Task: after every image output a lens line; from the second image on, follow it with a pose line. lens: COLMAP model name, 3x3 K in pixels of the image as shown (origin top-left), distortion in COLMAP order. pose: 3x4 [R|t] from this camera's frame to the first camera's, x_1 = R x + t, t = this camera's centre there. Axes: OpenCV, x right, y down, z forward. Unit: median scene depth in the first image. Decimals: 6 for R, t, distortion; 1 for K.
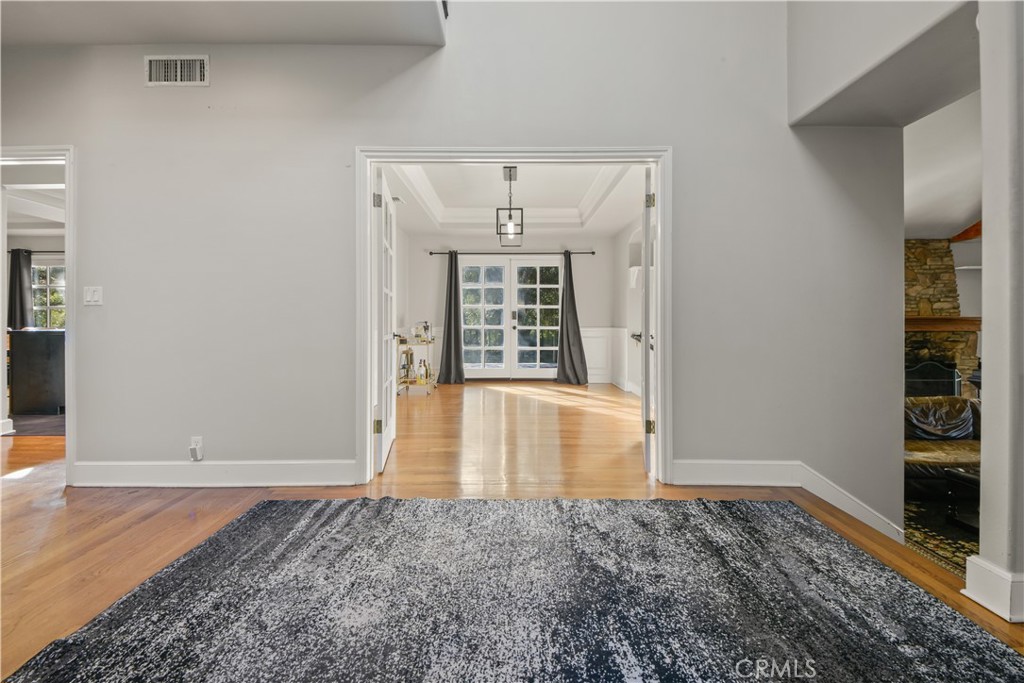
lens RADIAL K [[464.2, 0, 512.3], [0, 464.2, 336.4], [0, 0, 1]] dist [0.000135, -0.000368]
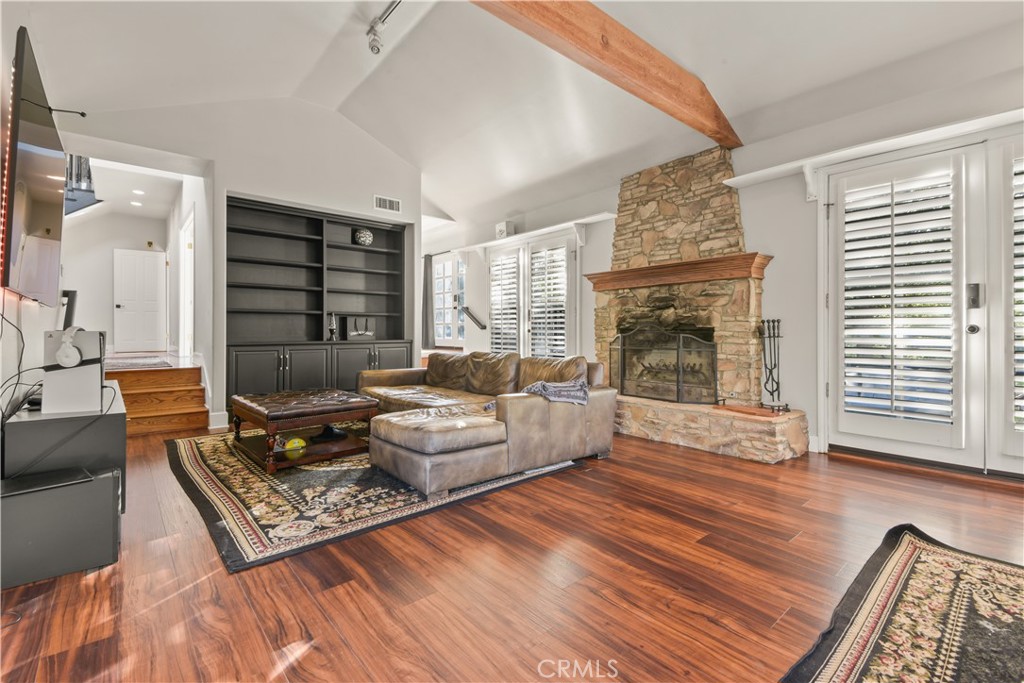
lens RADIAL K [[464.2, 0, 512.2], [0, 464.2, 335.8], [0, 0, 1]] dist [0.000135, -0.000368]
pose [[0.652709, -0.000190, -0.757609, 1.255302], [-0.003493, 0.999989, -0.003260, 0.072087], [0.757601, 0.004774, 0.652701, 0.325986]]
